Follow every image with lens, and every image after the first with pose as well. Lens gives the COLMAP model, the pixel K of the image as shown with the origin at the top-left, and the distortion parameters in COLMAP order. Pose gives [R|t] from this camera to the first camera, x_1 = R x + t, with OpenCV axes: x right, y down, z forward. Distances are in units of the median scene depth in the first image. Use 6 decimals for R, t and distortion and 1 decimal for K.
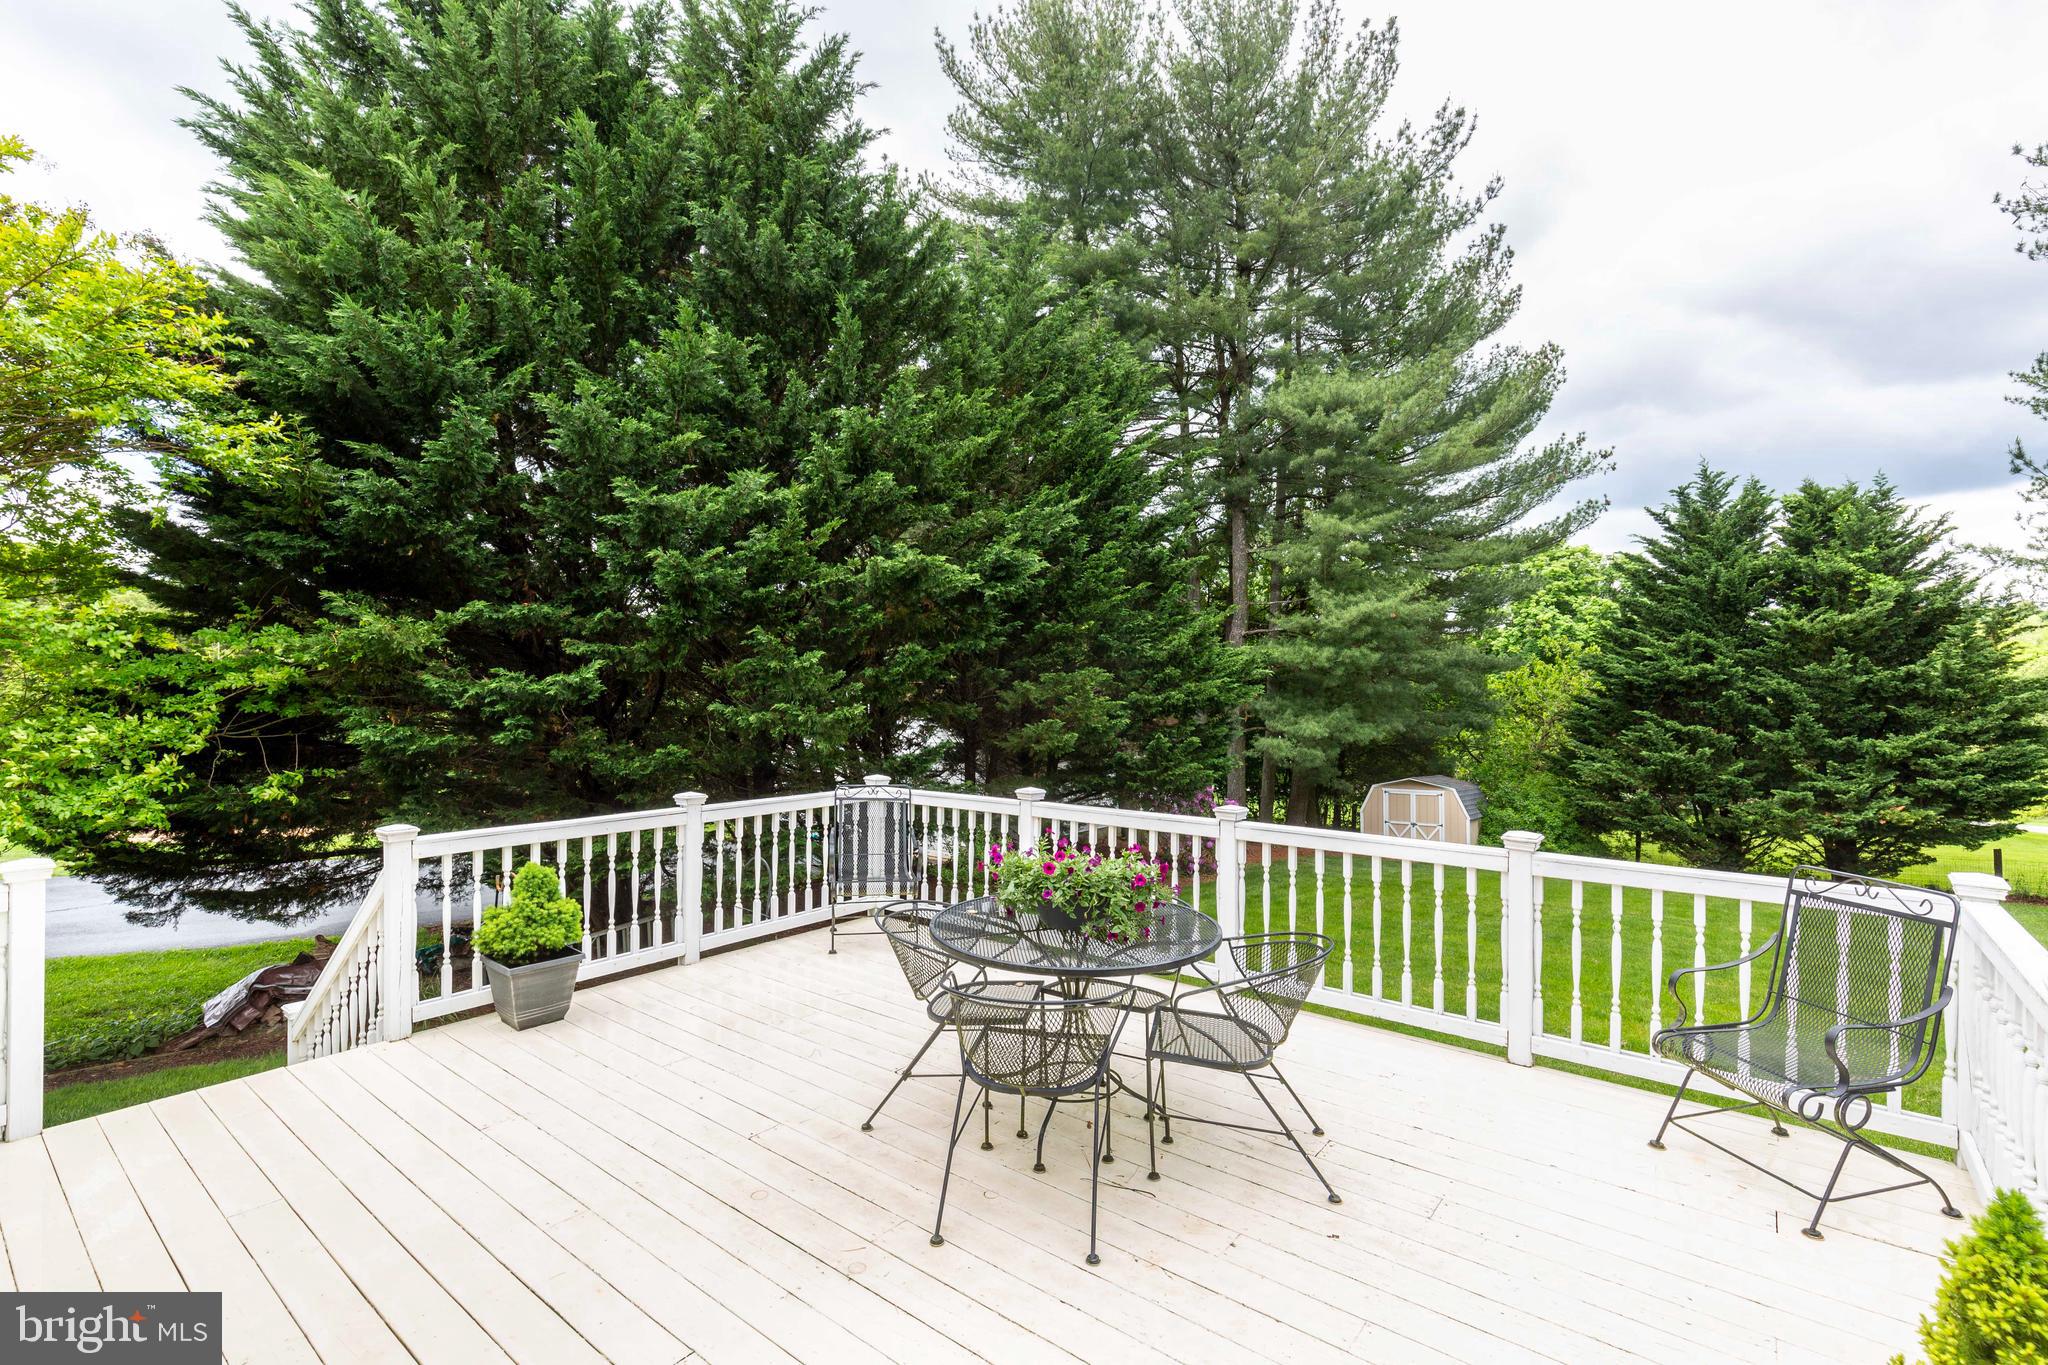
lens RADIAL K [[934.1, 0, 1025.6], [0, 934.1, 681.6], [0, 0, 1]] dist [0.002752, 0.000283]
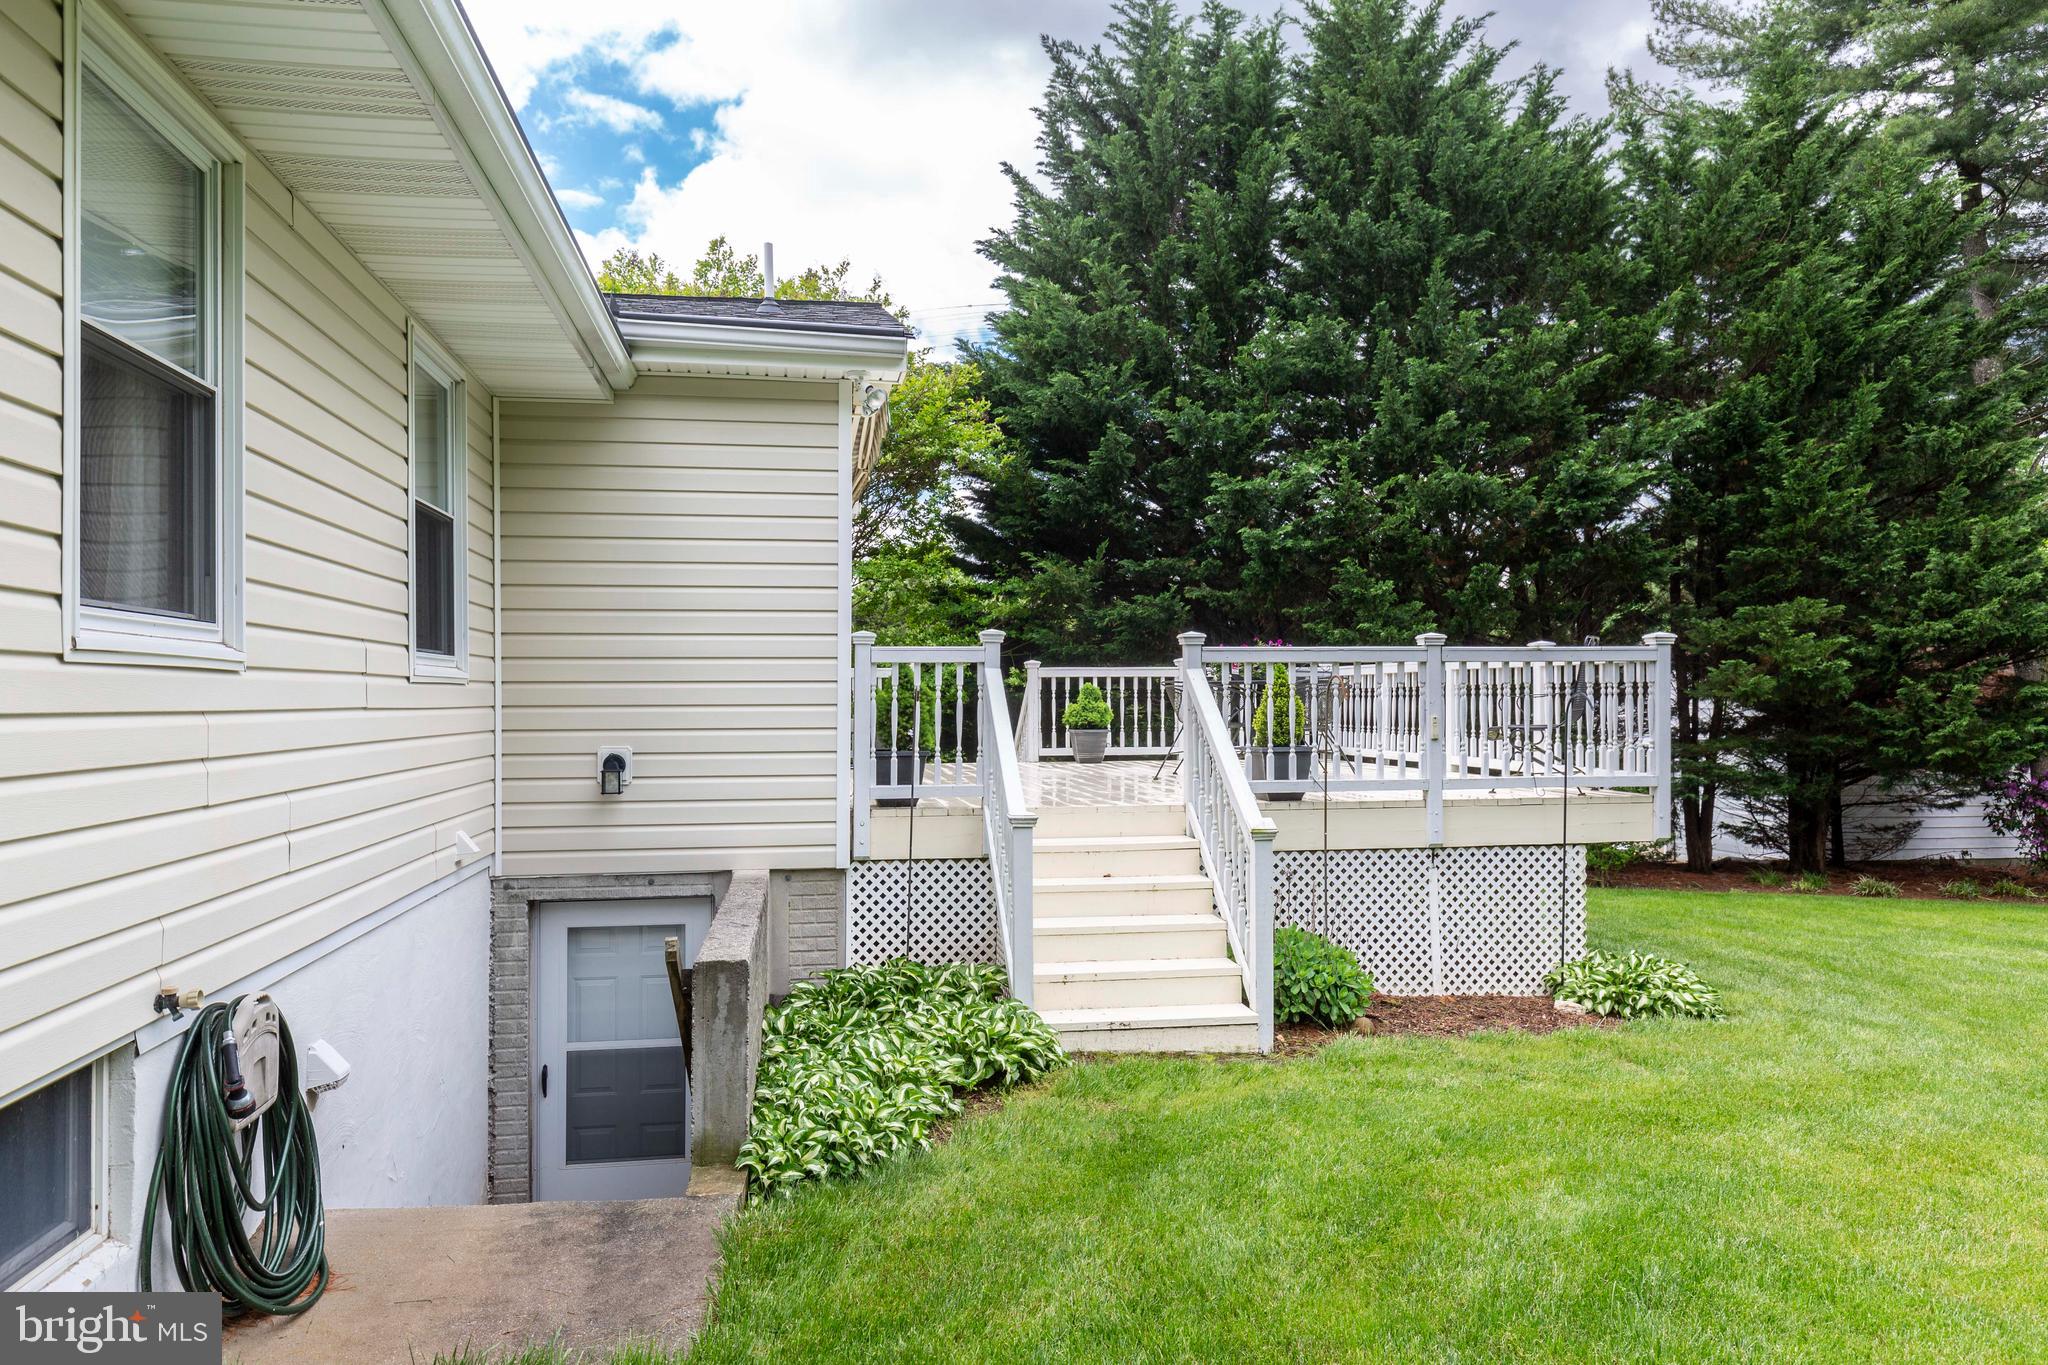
lens RADIAL K [[1483.0, 0, 1023.7], [0, 1483.0, 692.1], [0, 0, 1]] dist [-0.000874, -0.000910]
pose [[0.737937, -0.011790, -0.674767, 0.760127], [0.005813, 0.999921, -0.011115, 0.132285], [0.674844, 0.004280, 0.737948, -0.709628]]
